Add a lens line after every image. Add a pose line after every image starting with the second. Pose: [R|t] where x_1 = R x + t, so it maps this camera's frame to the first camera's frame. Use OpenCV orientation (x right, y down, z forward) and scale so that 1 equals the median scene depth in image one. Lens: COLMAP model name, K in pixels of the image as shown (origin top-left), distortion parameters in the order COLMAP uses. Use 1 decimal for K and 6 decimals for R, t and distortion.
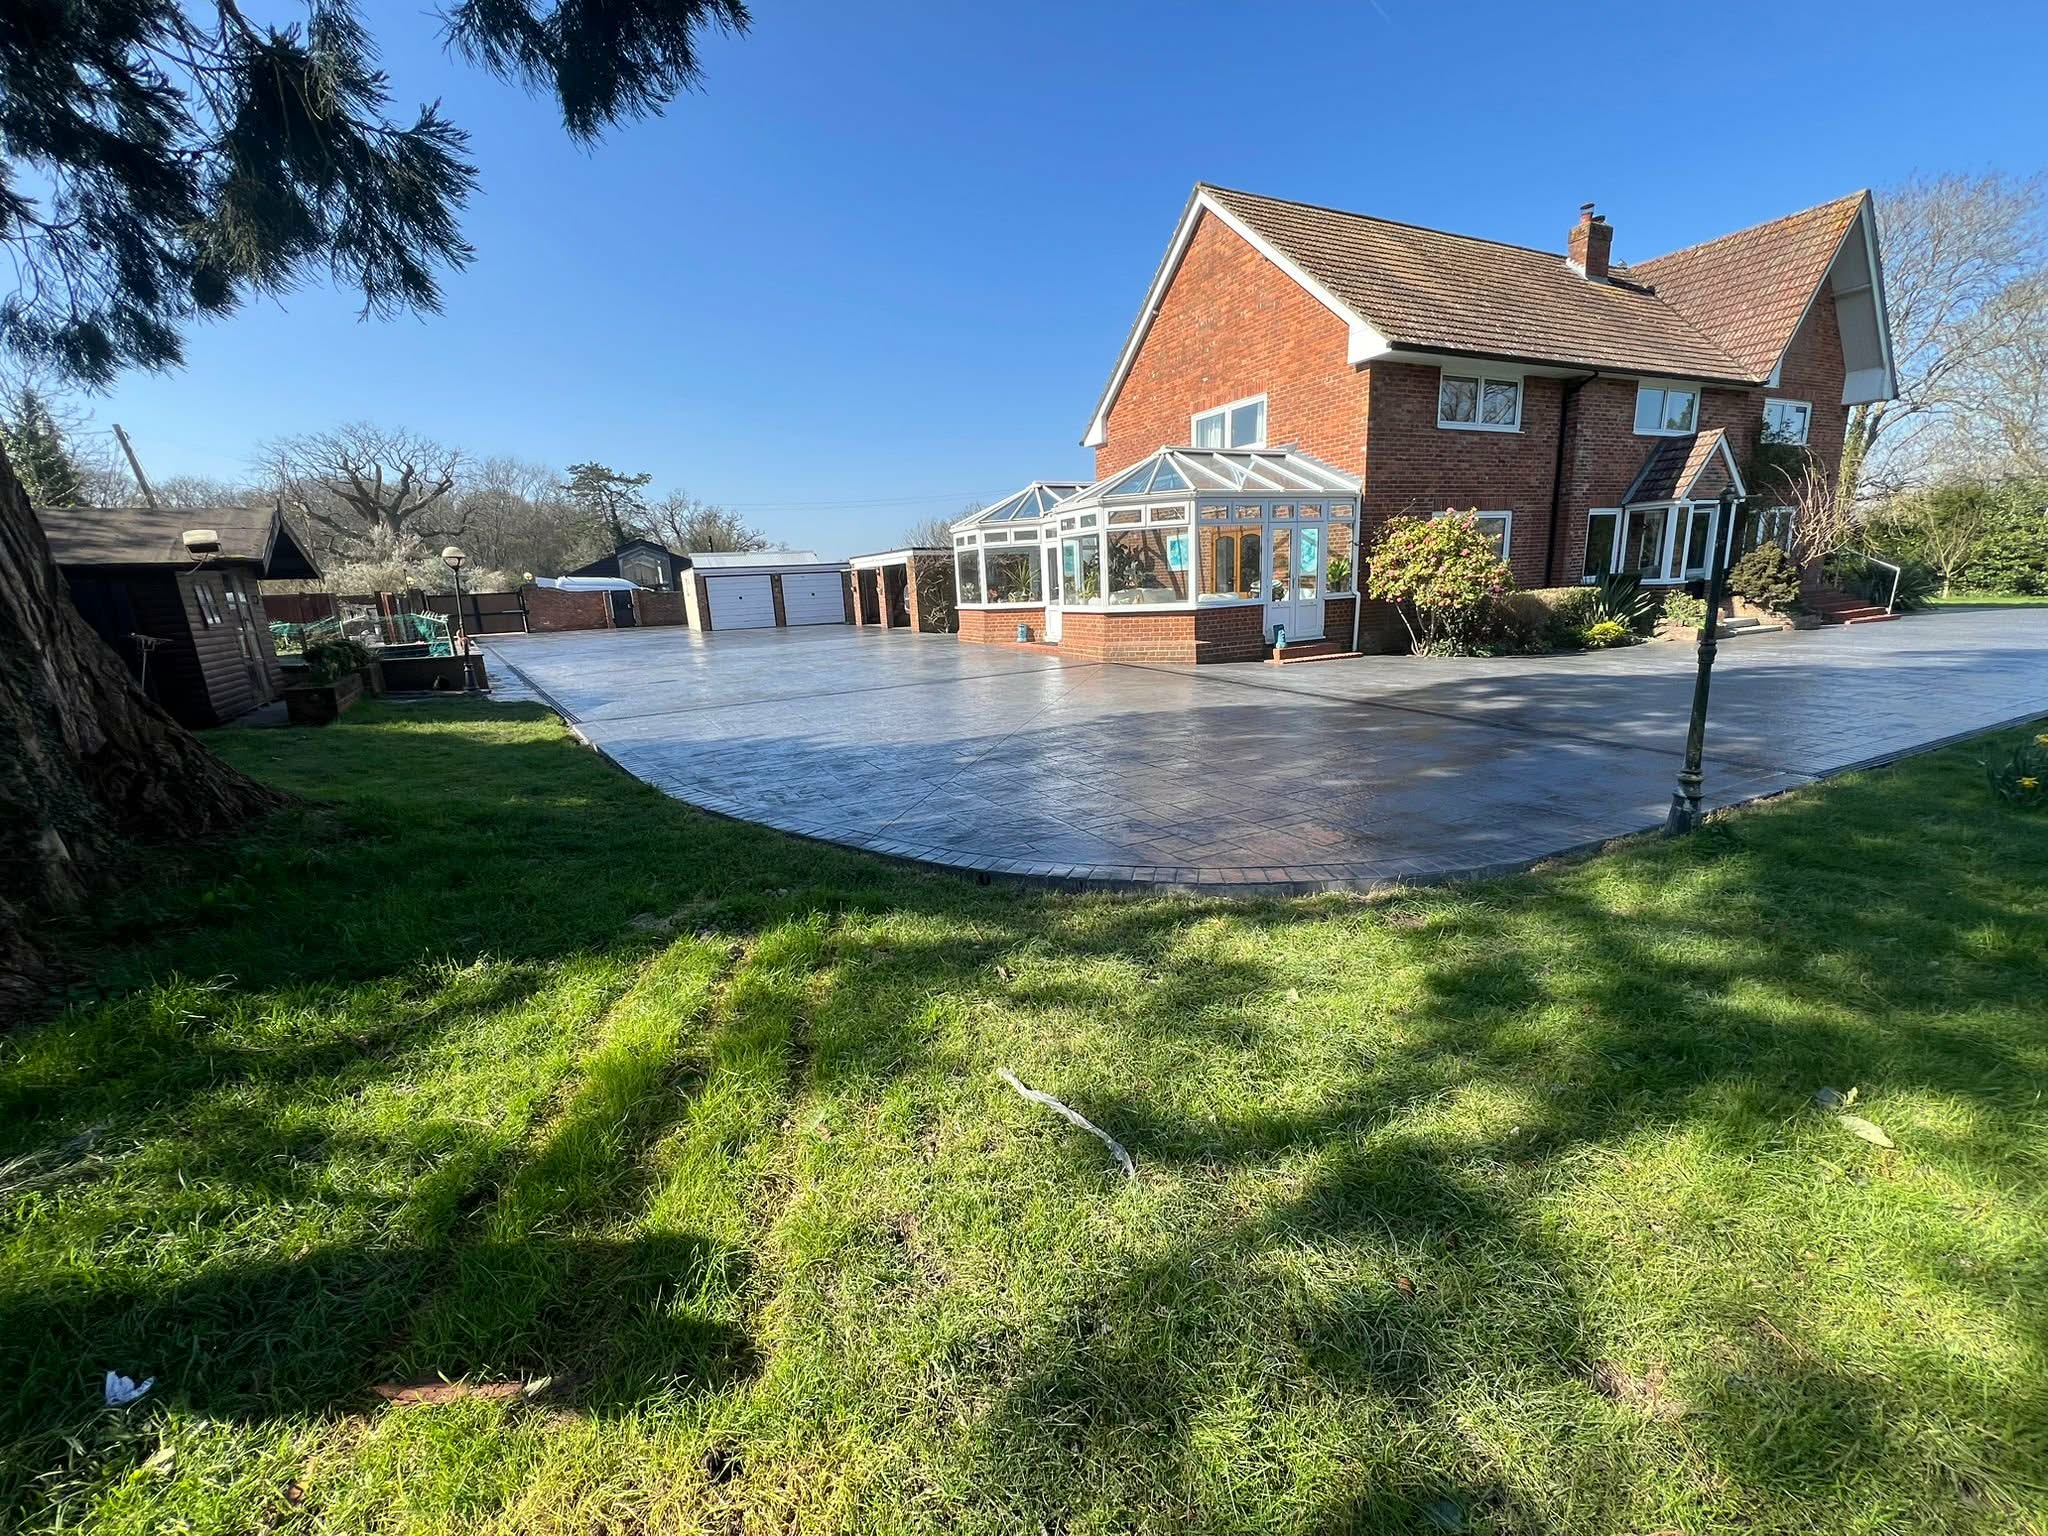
lens RADIAL K [[835.9, 0, 1032.0], [0, 835.9, 766.3], [0, 0, 1]] dist [0.000101, 0.000316]
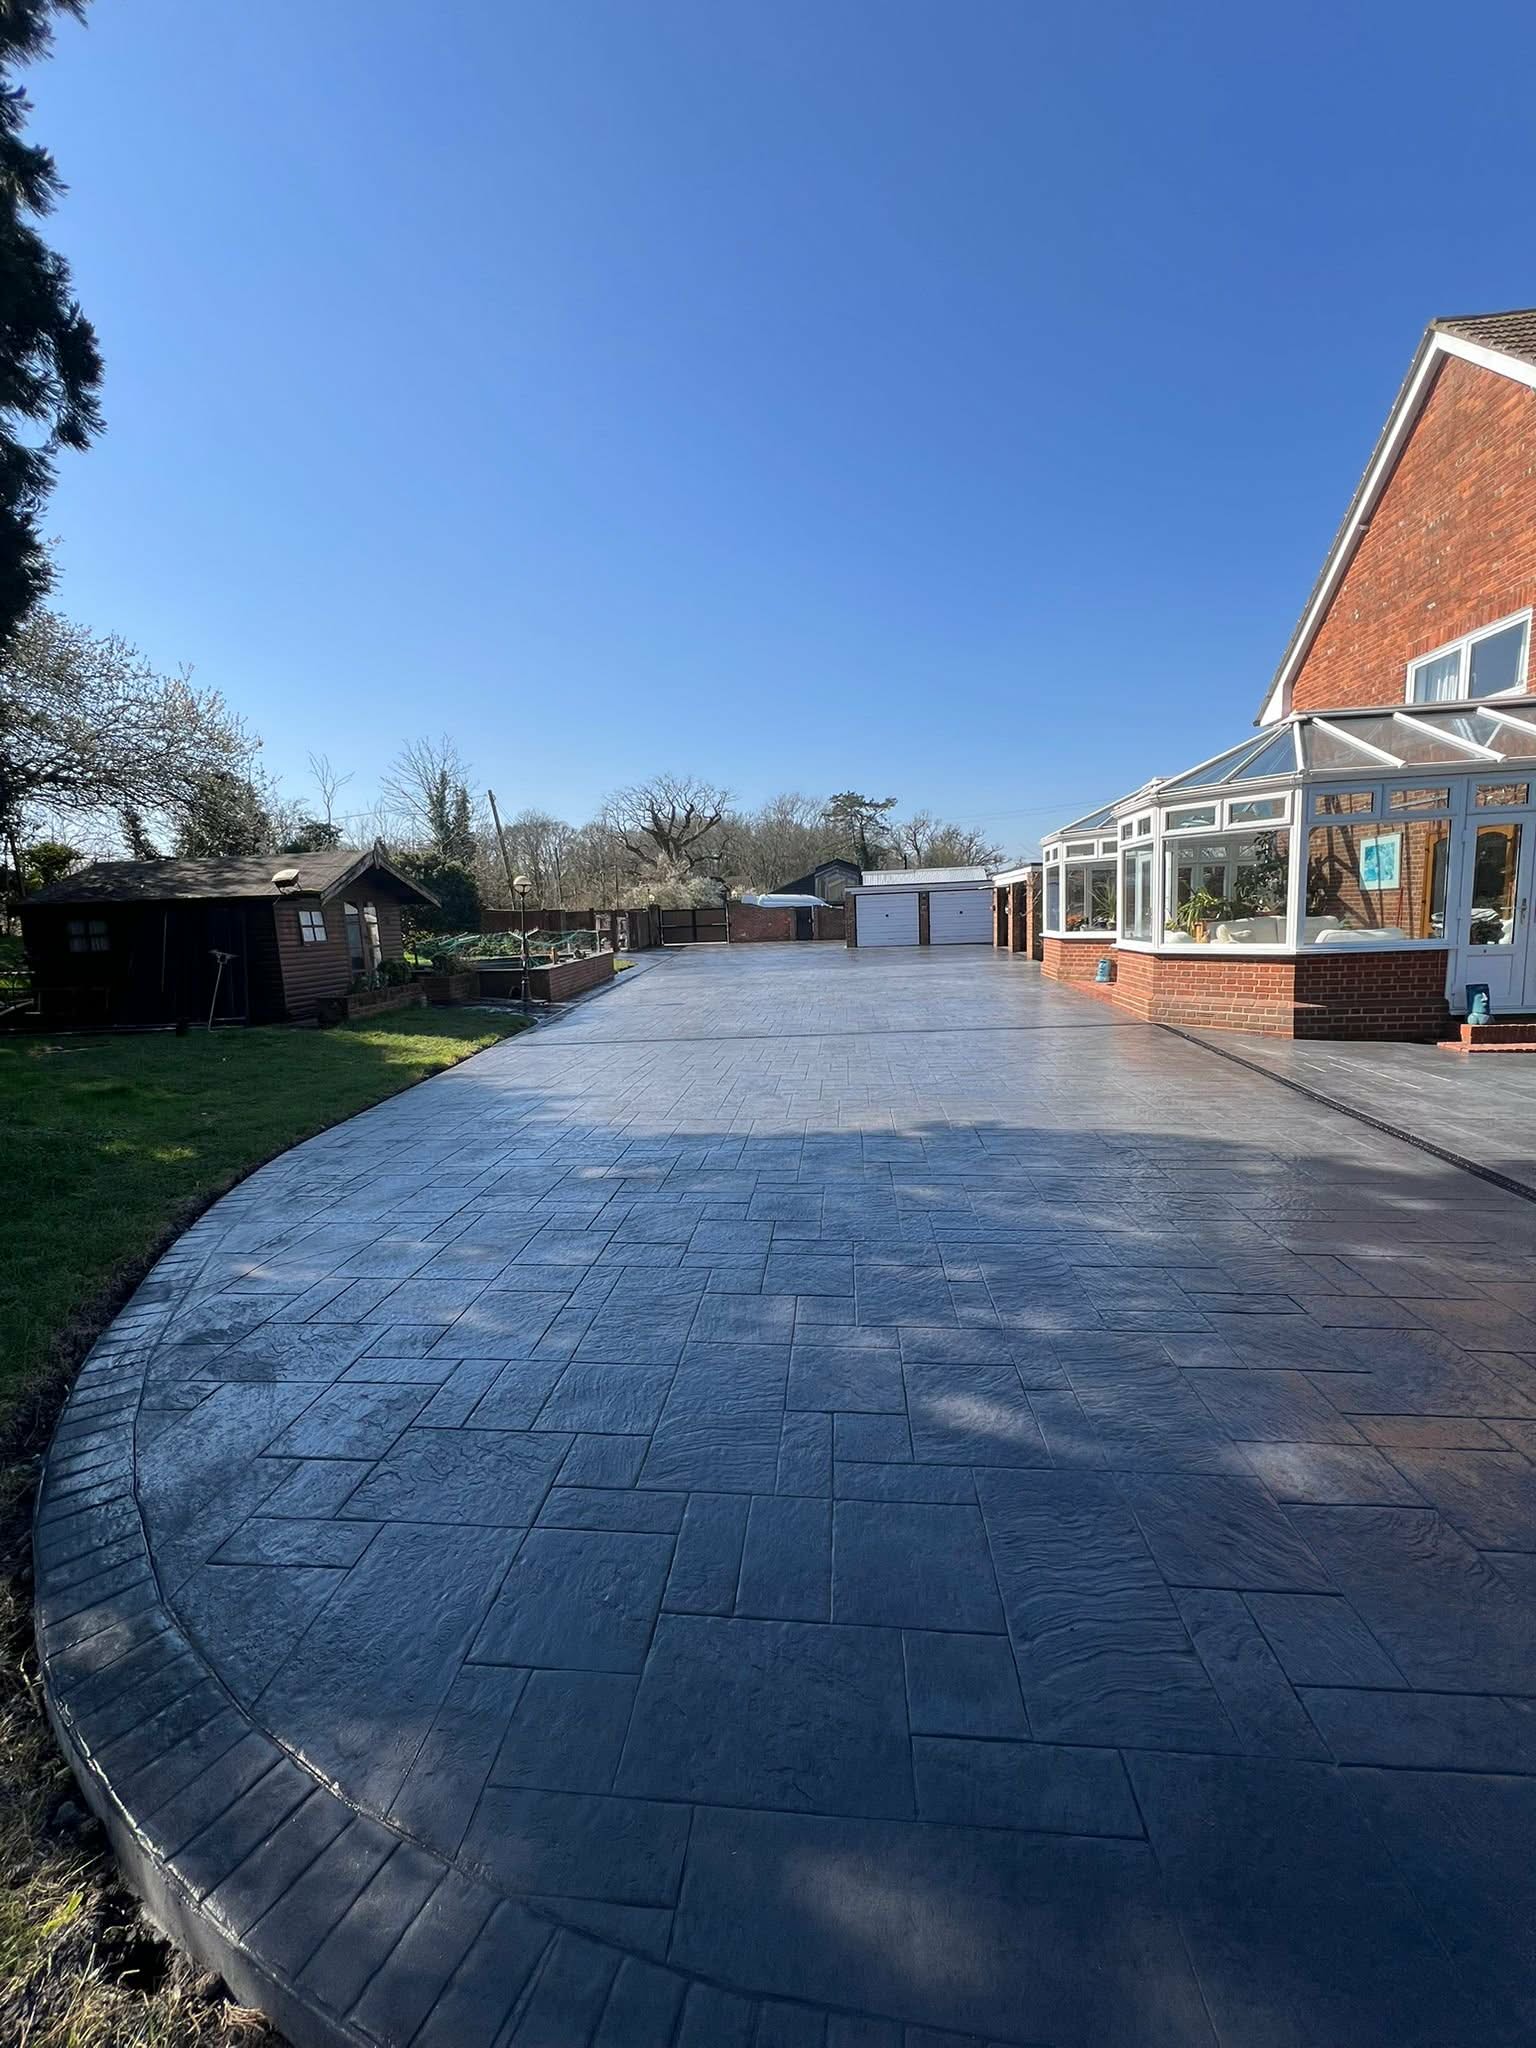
lens RADIAL K [[830.0, 0, 763.4], [0, 830.0, 1020.7], [0, 0, 1]] dist [0.001046, -0.000391]
pose [[0.822549, 0.083686, -0.562504, 0.171803], [-0.120469, 0.992307, -0.028532, -0.053688], [0.555788, 0.091233, 0.826302, 0.192268]]
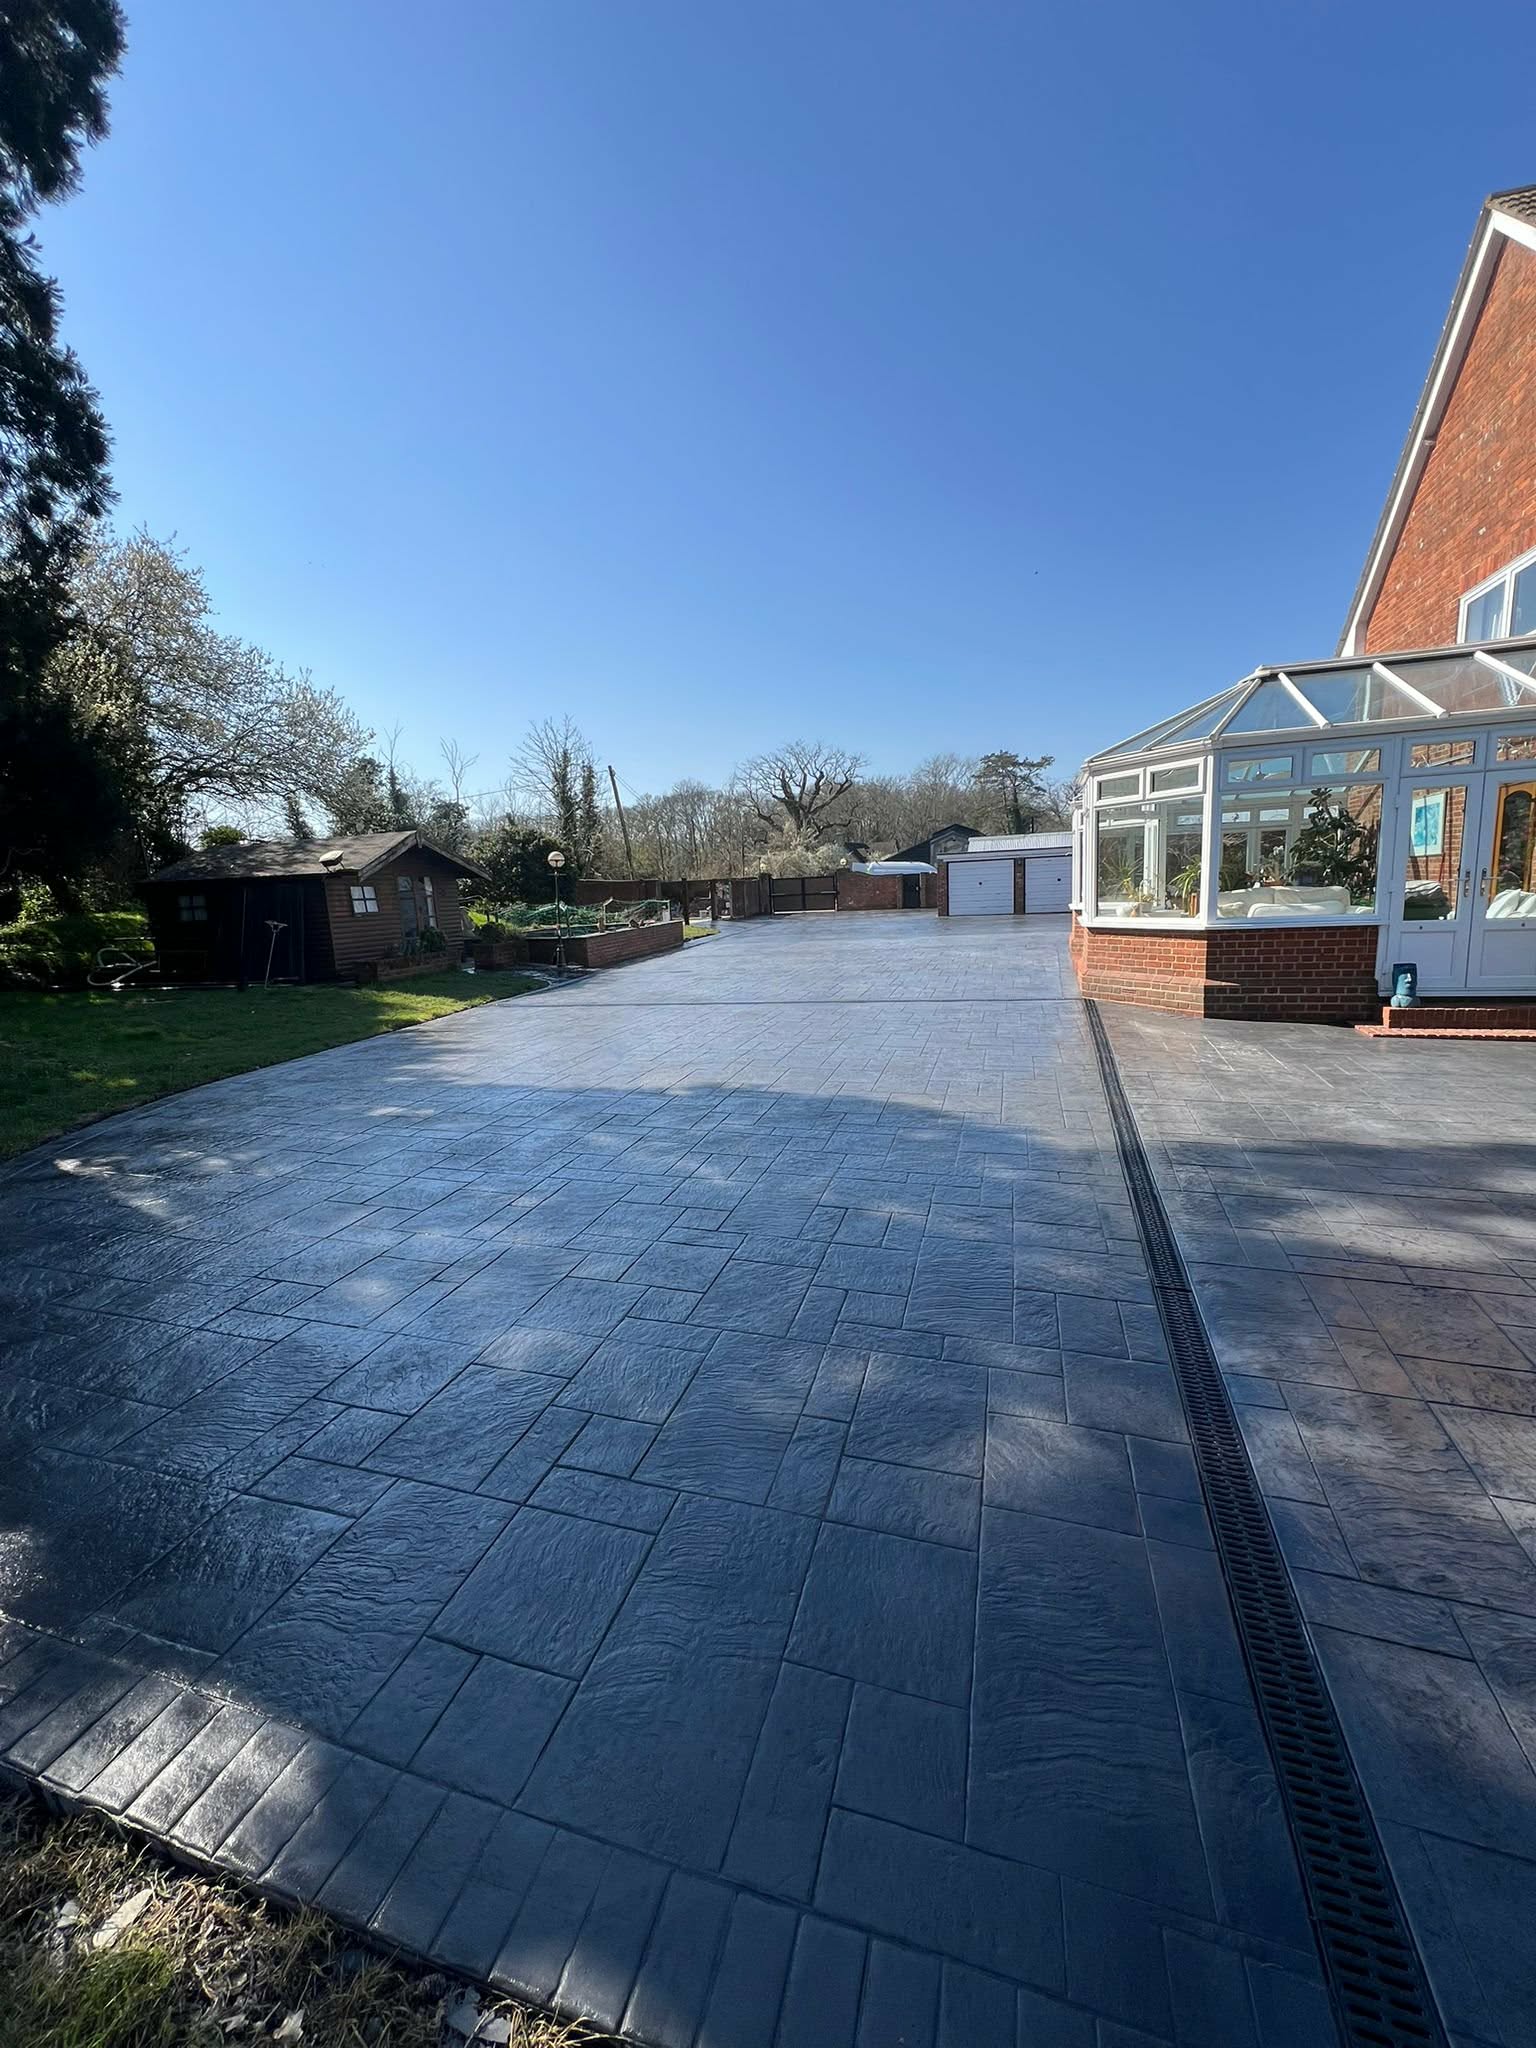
lens RADIAL K [[830.0, 0, 763.4], [0, 830.0, 1020.7], [0, 0, 1]] dist [0.001046, -0.000391]
pose [[0.694493, 0.126579, -0.708277, 0.317379], [-0.142327, 0.989120, 0.037212, -0.075500], [0.705282, 0.074963, 0.704953, 0.265630]]
